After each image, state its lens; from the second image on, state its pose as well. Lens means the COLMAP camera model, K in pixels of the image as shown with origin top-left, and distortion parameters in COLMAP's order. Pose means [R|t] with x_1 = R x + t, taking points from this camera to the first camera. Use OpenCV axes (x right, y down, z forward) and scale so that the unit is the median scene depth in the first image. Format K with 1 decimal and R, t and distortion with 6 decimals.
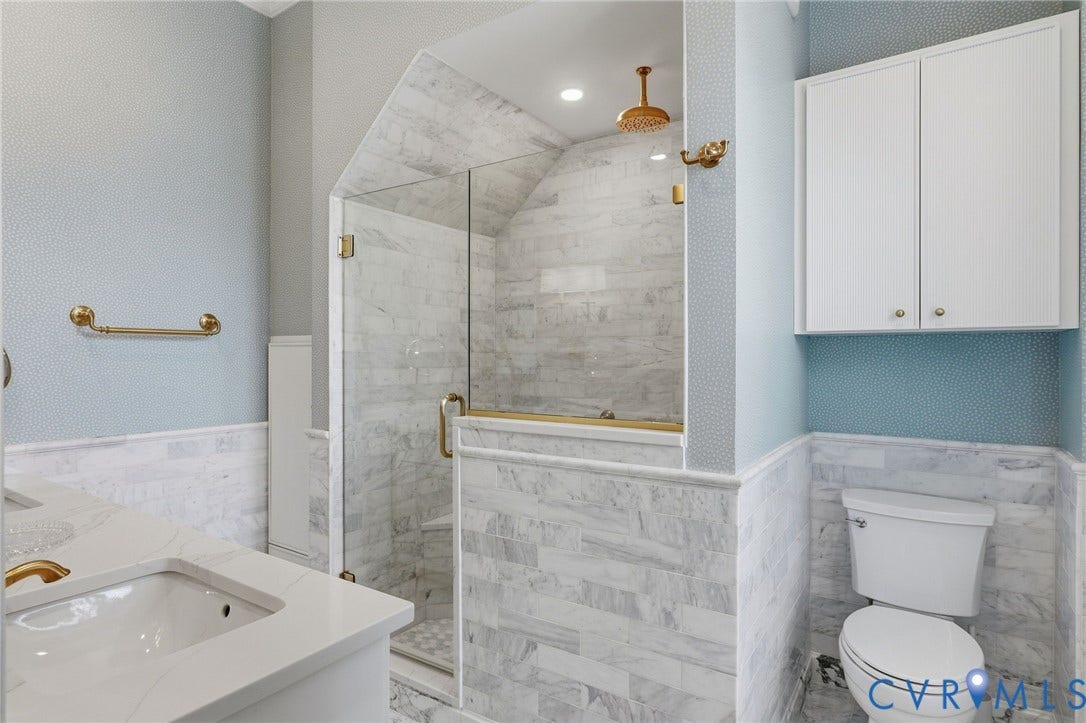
lens RADIAL K [[581.8, 0, 544.3], [0, 581.8, 362.1], [0, 0, 1]] dist [0.002855, 0.000336]
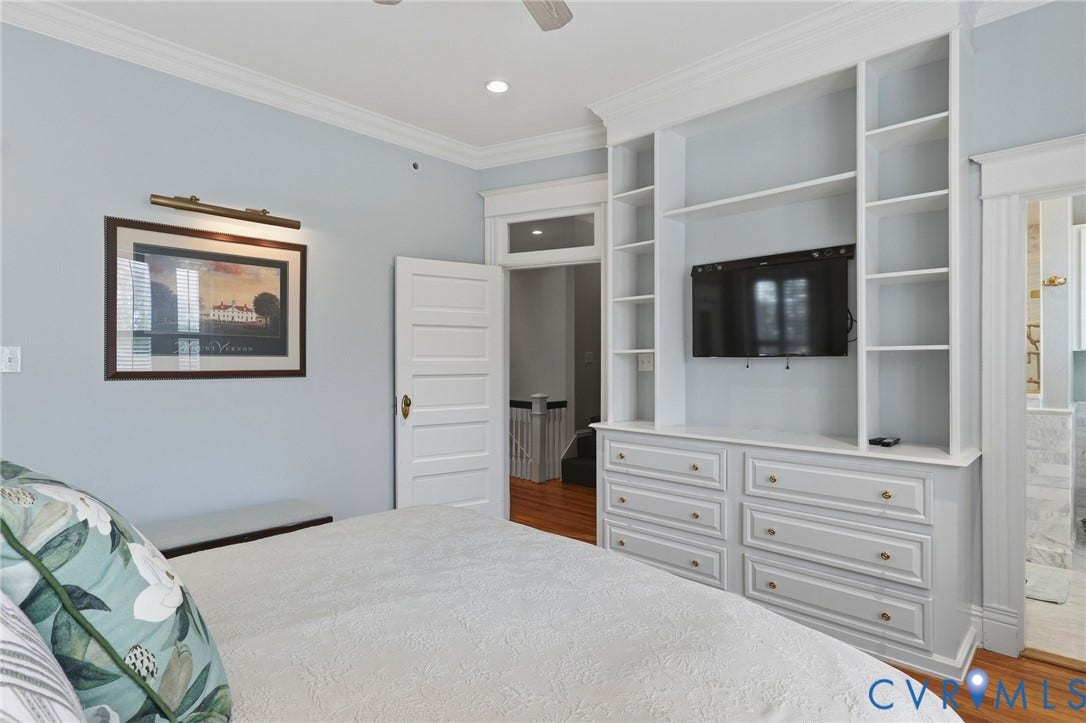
lens RADIAL K [[581.8, 0, 540.0], [0, 581.8, 357.6], [0, 0, 1]] dist [0.002855, 0.000336]
pose [[0.984064, 0.004263, -0.177763, -1.408976], [-0.006146, 0.999931, -0.010044, 0.009228], [0.177708, 0.010976, 0.984022, -1.805780]]
